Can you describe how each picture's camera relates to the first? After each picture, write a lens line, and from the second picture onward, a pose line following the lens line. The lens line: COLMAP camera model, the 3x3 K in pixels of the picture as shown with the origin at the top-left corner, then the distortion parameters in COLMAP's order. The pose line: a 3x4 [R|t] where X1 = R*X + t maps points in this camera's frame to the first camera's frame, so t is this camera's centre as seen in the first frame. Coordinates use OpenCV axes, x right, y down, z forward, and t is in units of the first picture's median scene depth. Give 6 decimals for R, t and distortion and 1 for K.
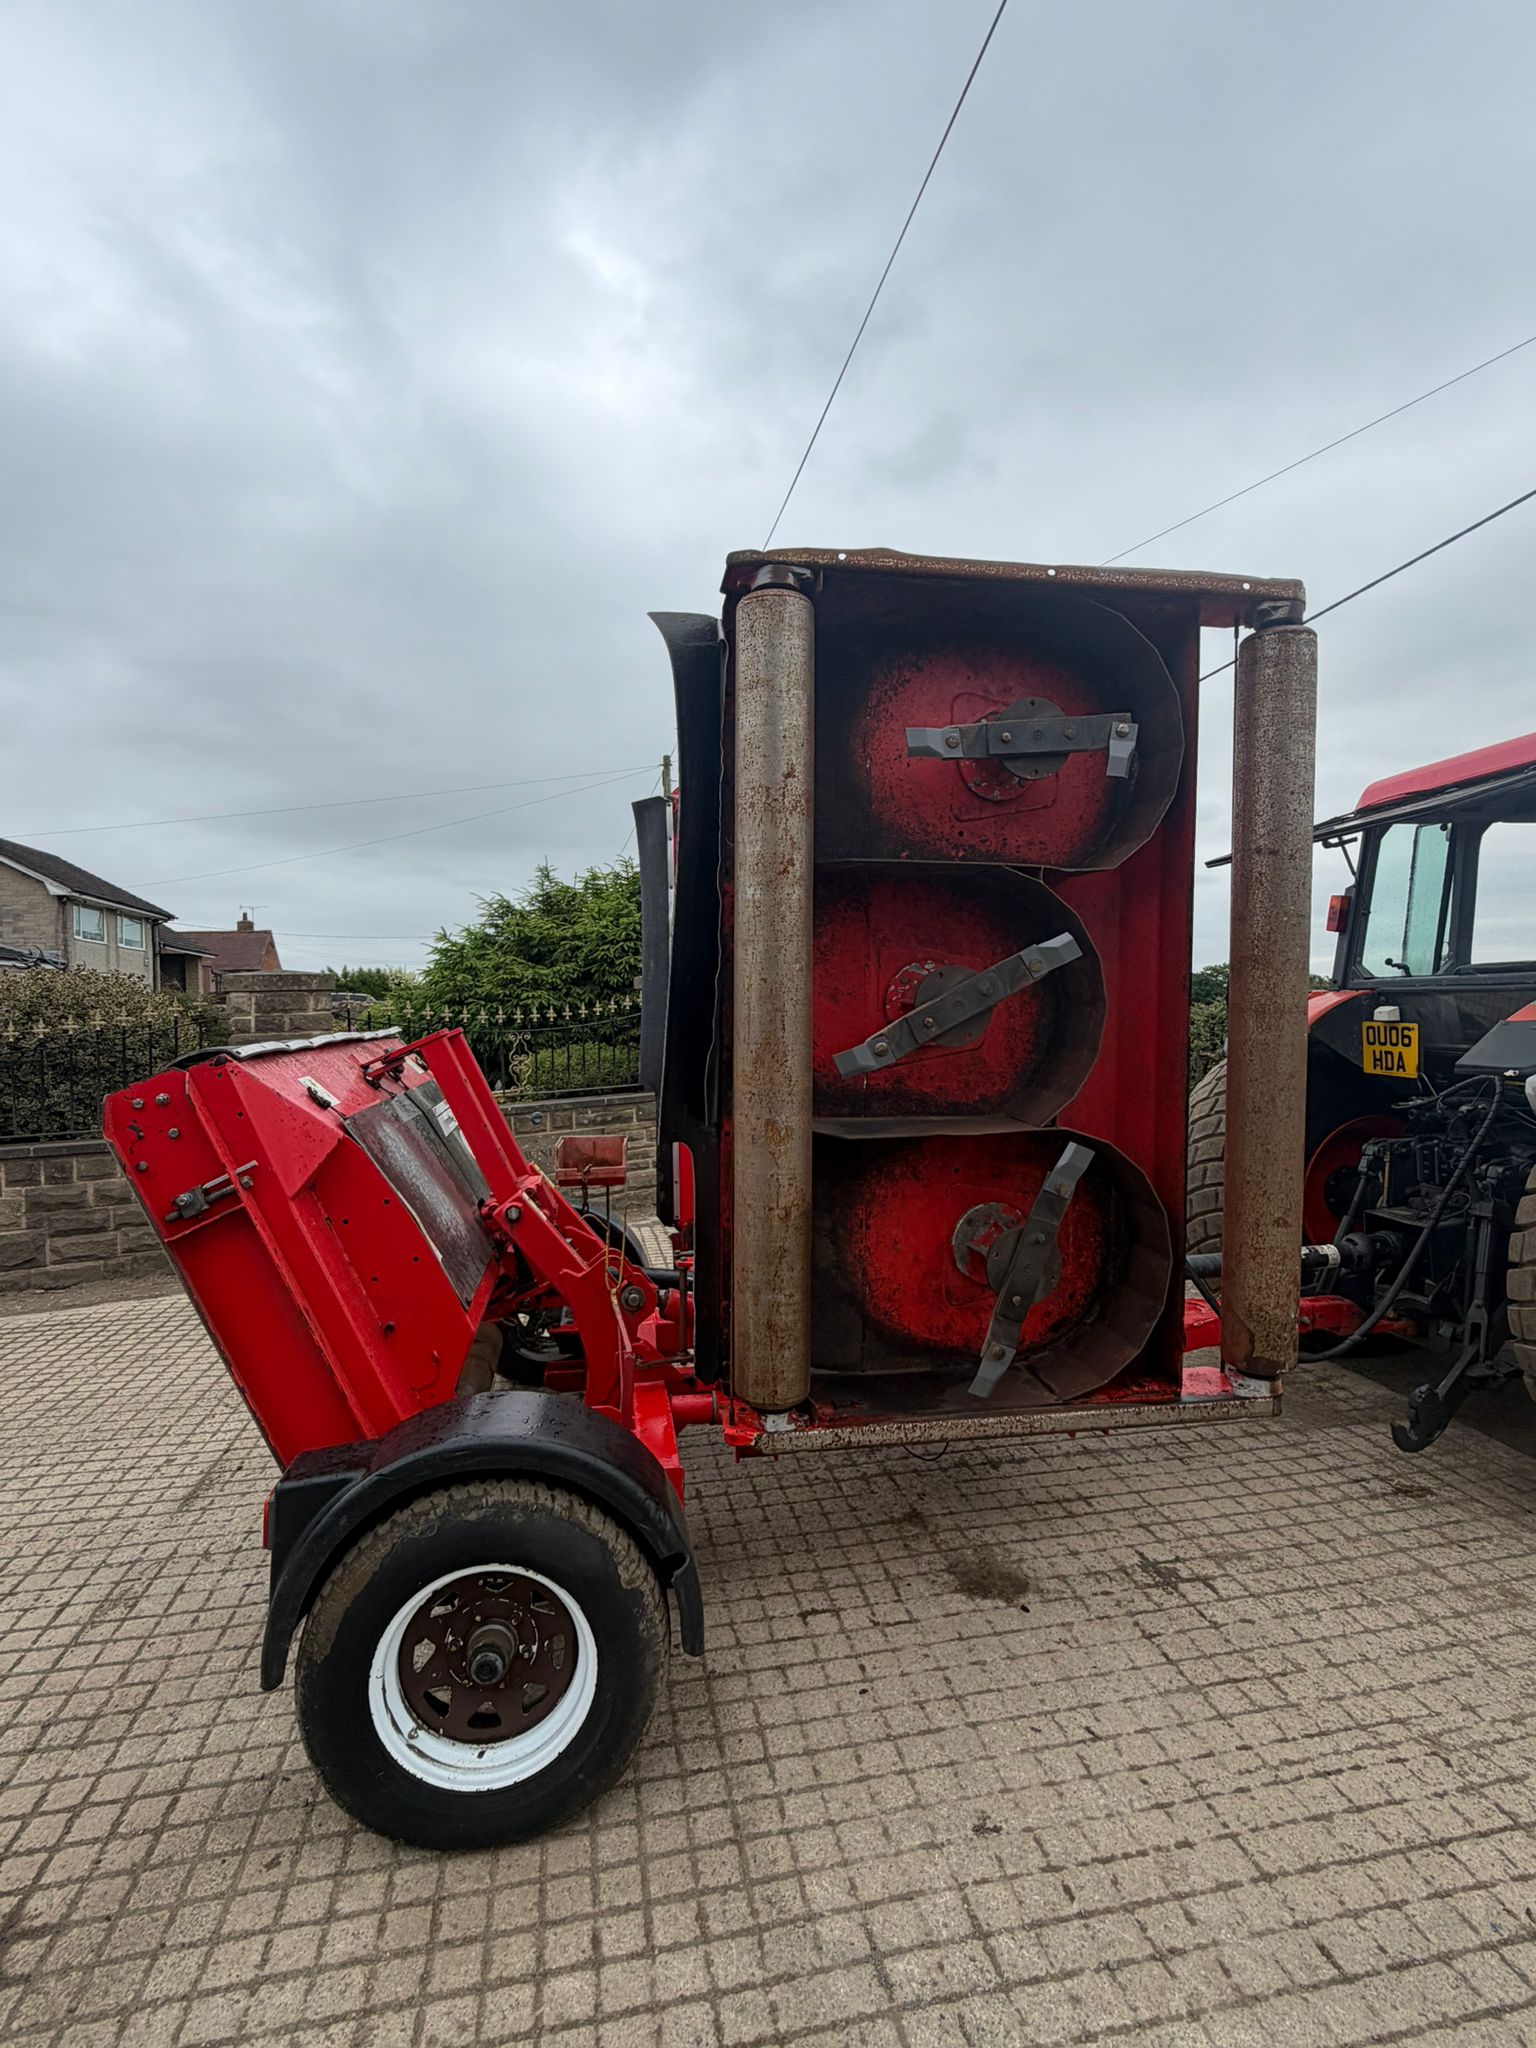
lens RADIAL K [[976.8, 0, 768.0], [0, 976.8, 1024.0], [0, 0, 1]] dist [-0.000548, -0.000530]
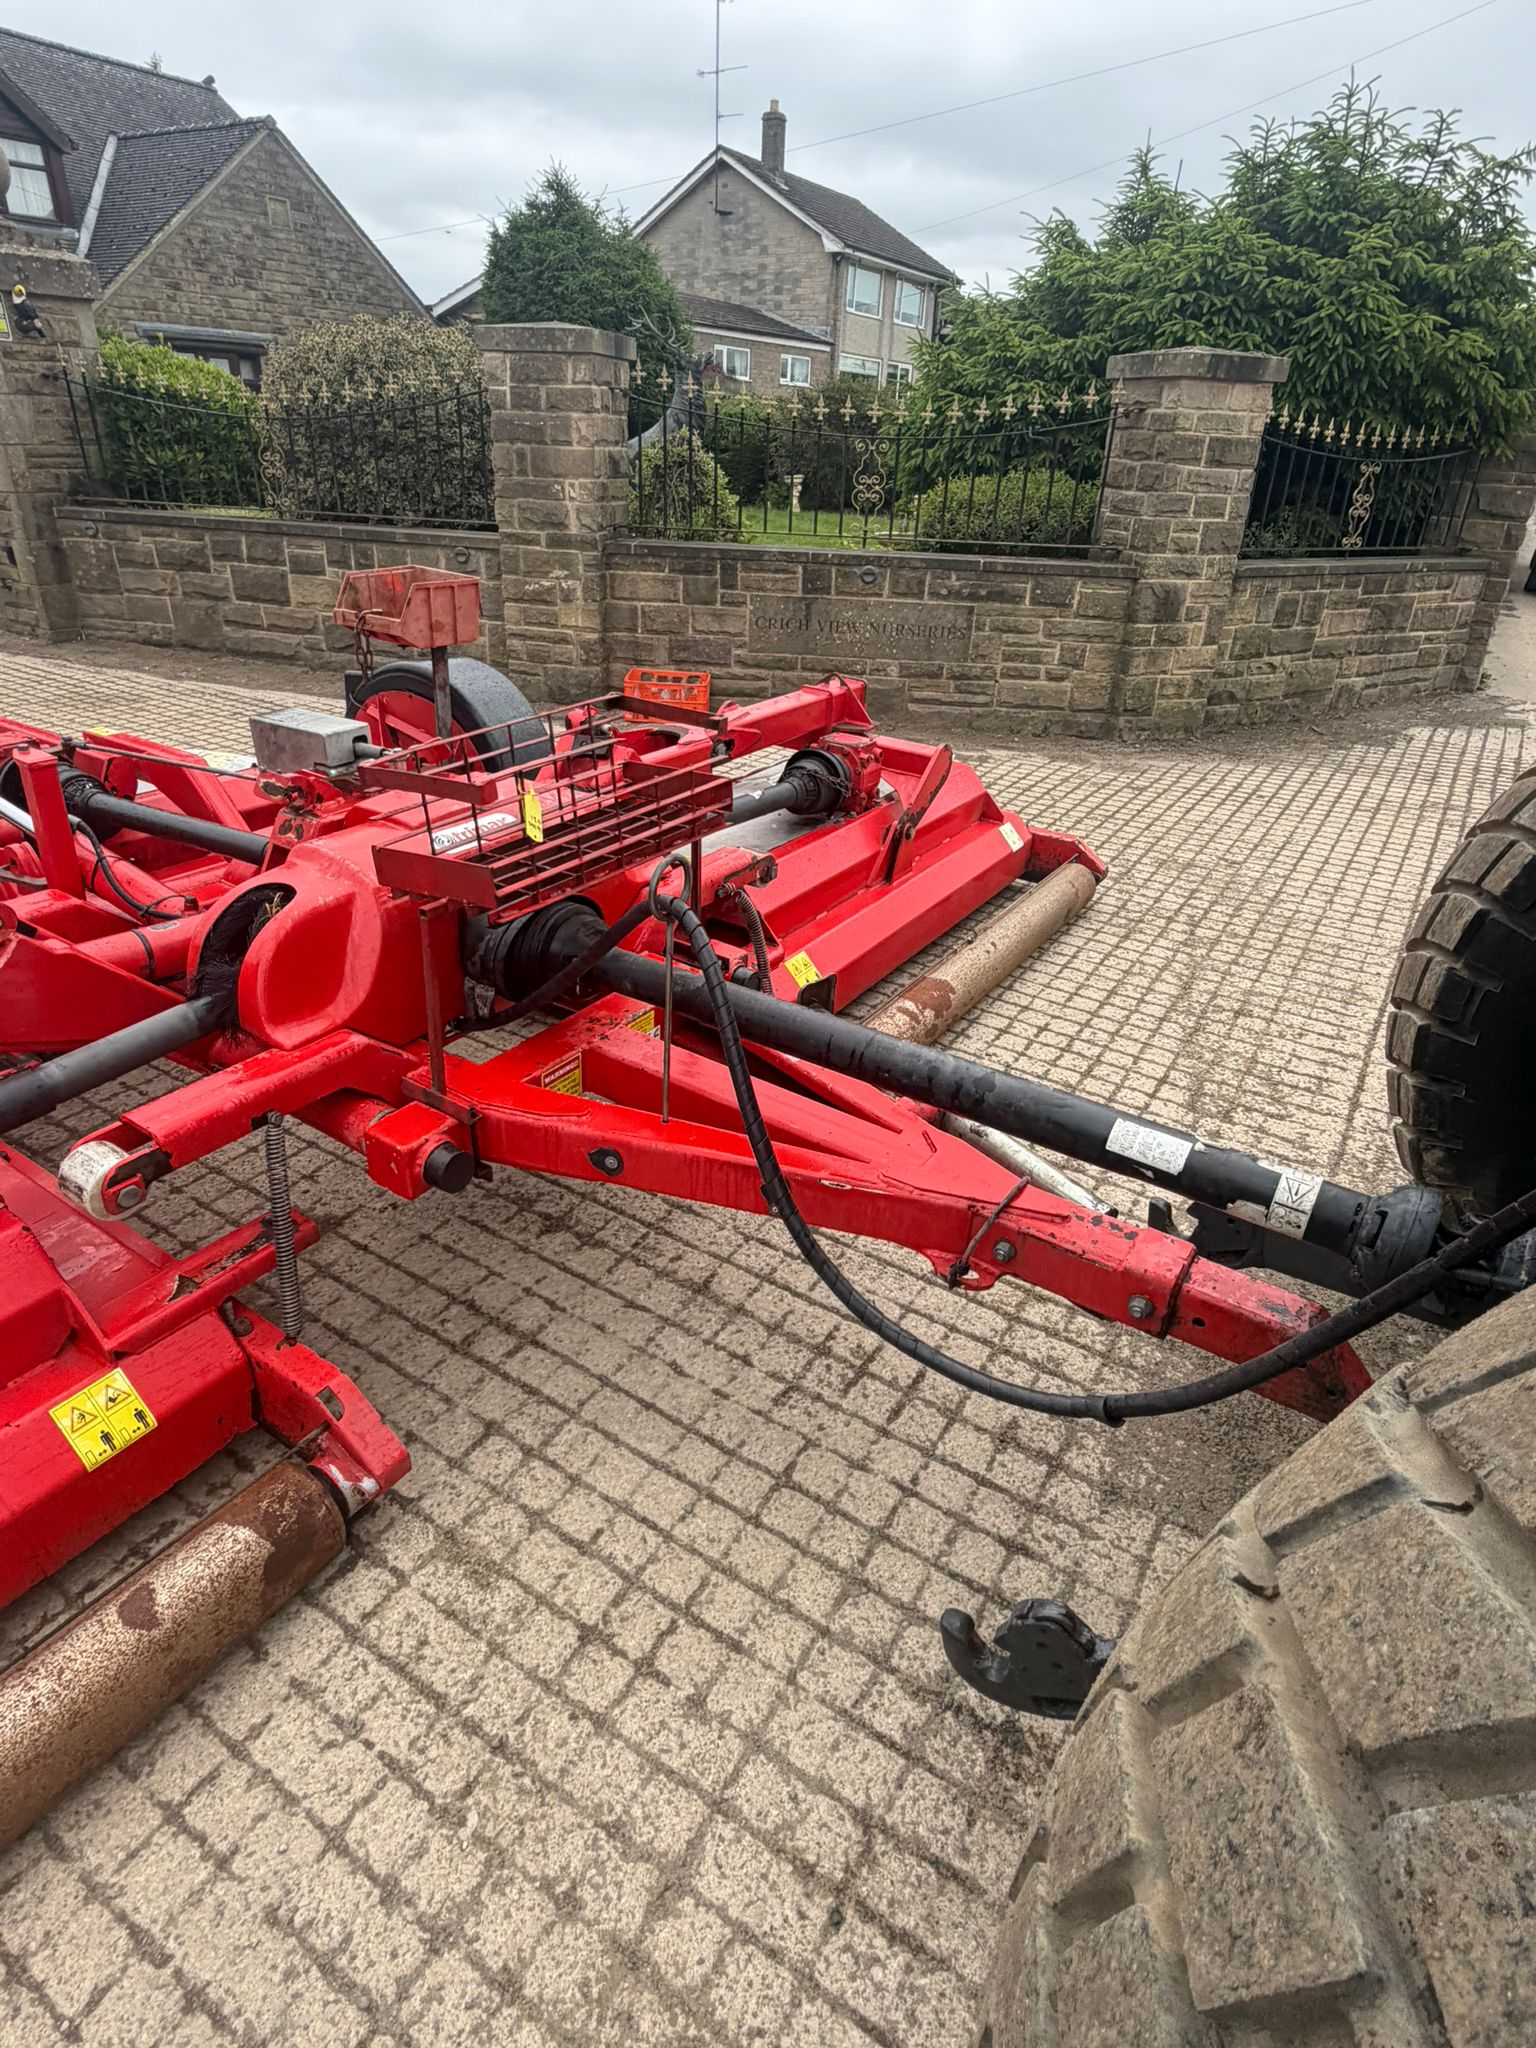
lens RADIAL K [[1131.6, 0, 766.0], [0, 1131.6, 1028.1], [0, 0, 1]] dist [-0.001302, -0.000008]
pose [[0.727326, 0.370343, -0.577792, 0.867360], [-0.068189, 0.876734, 0.476118, -0.005409], [0.682897, -0.306893, 0.662924, 0.825264]]
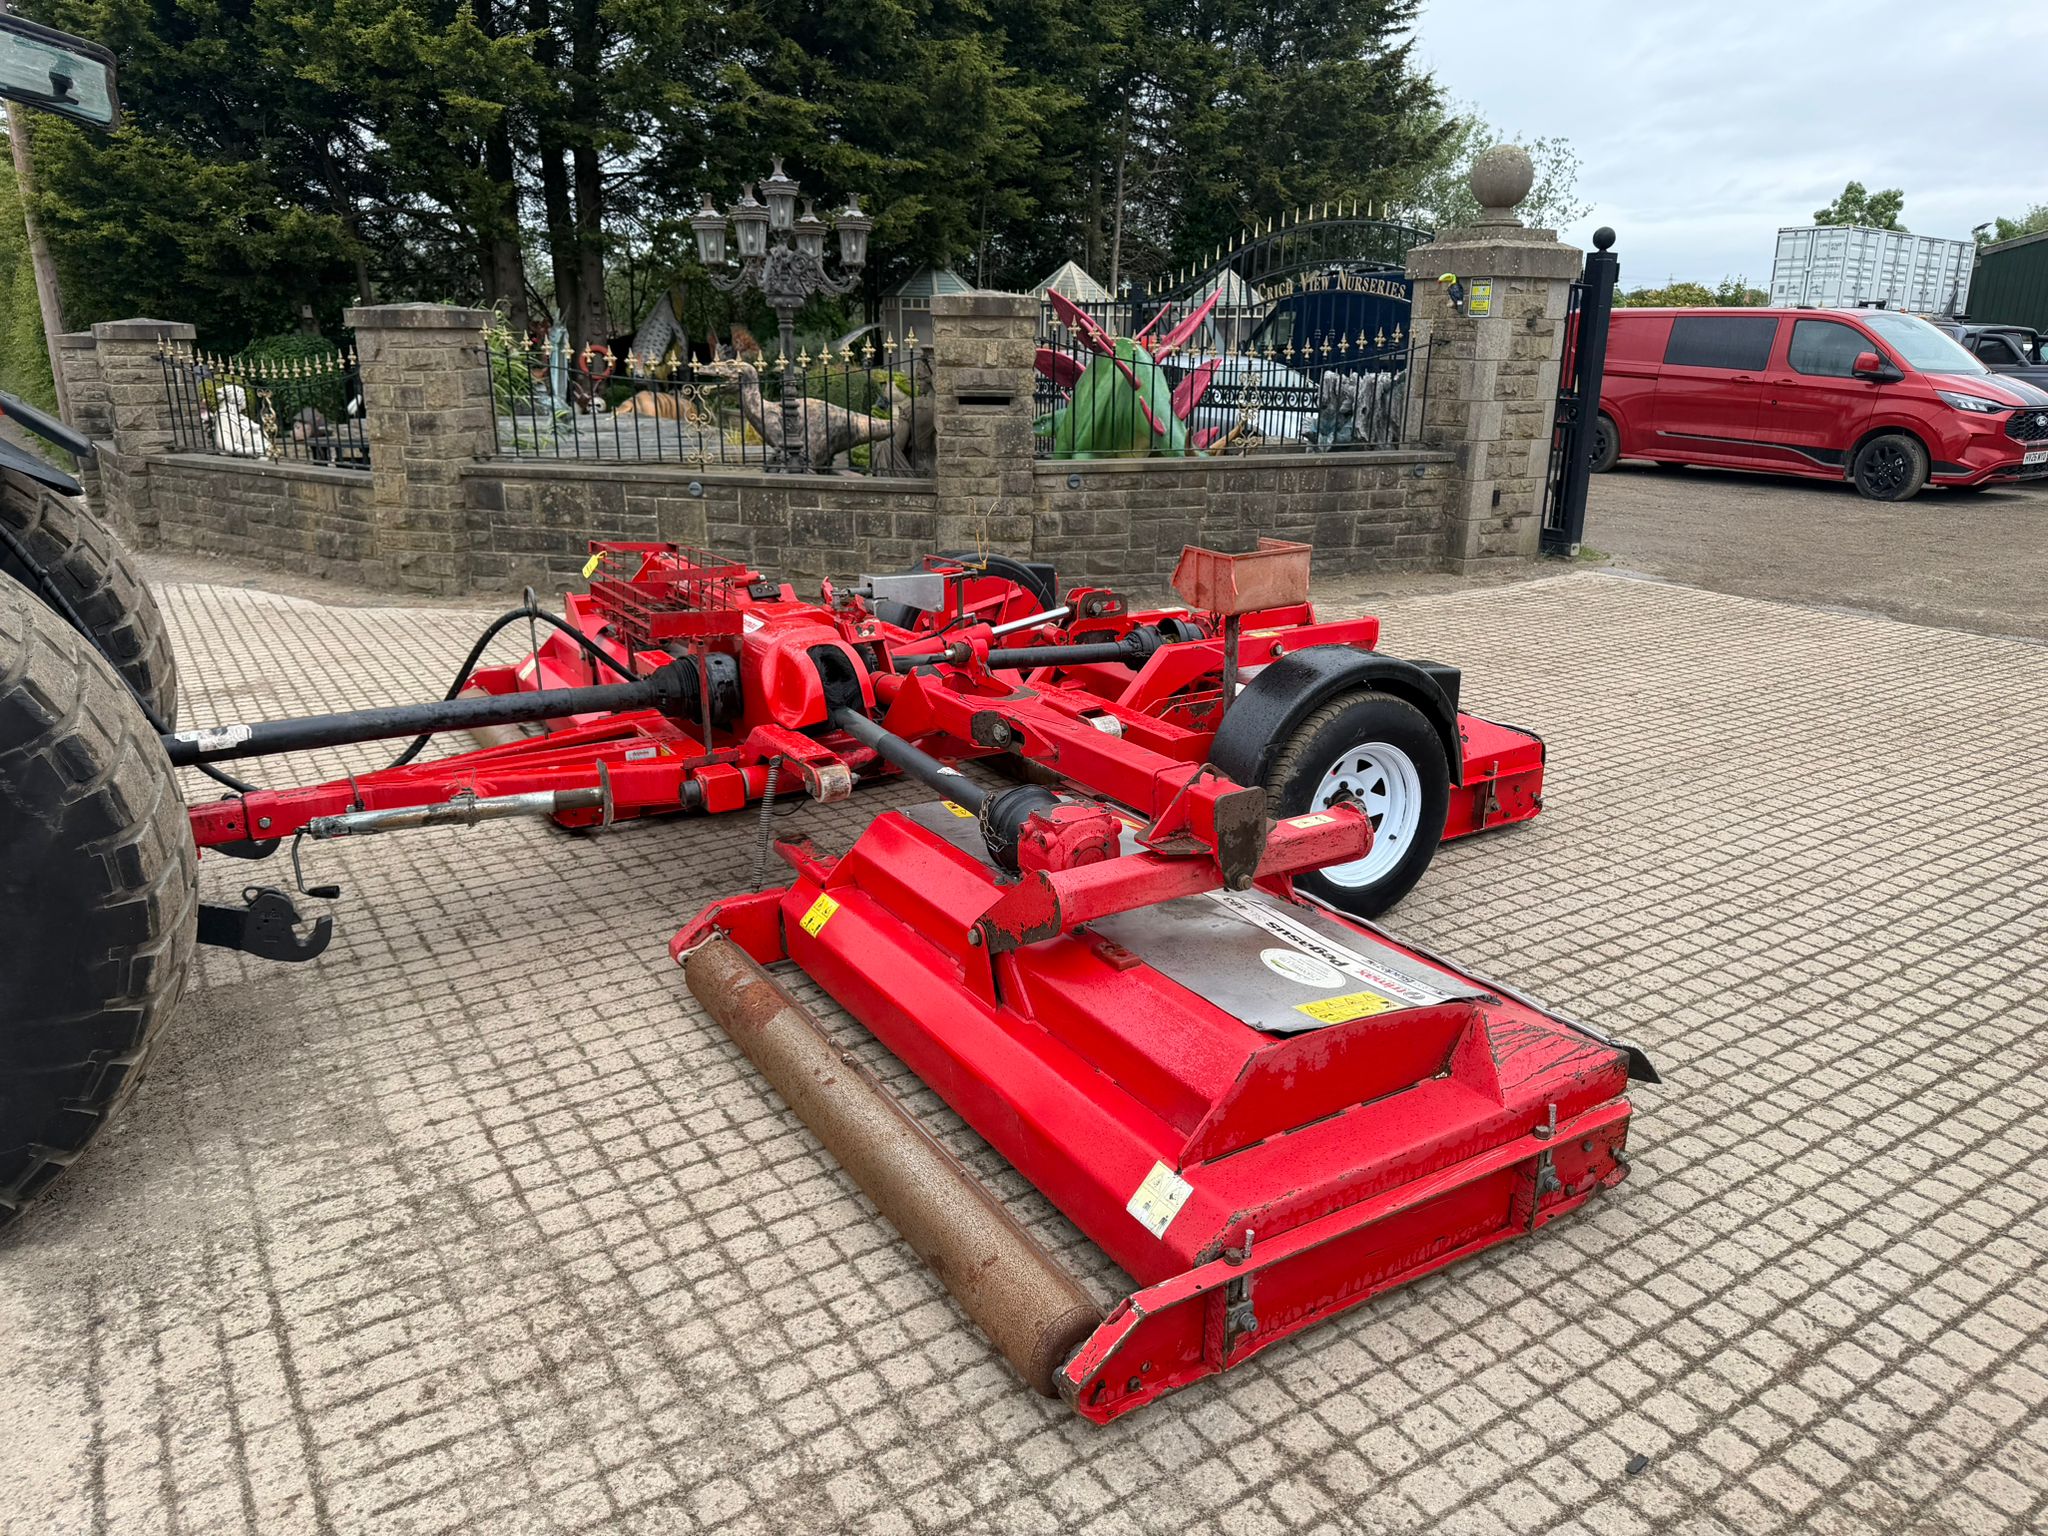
lens RADIAL K [[1458.2, 0, 994.6], [0, 1458.2, 773.6], [0, 0, 1]] dist [0.030556, -0.049152]
pose [[-0.940642, 0.118342, -0.318102, 0.495875], [0.016437, 0.952027, 0.305572, -0.069747], [0.339003, 0.282205, -0.897461, 2.848771]]
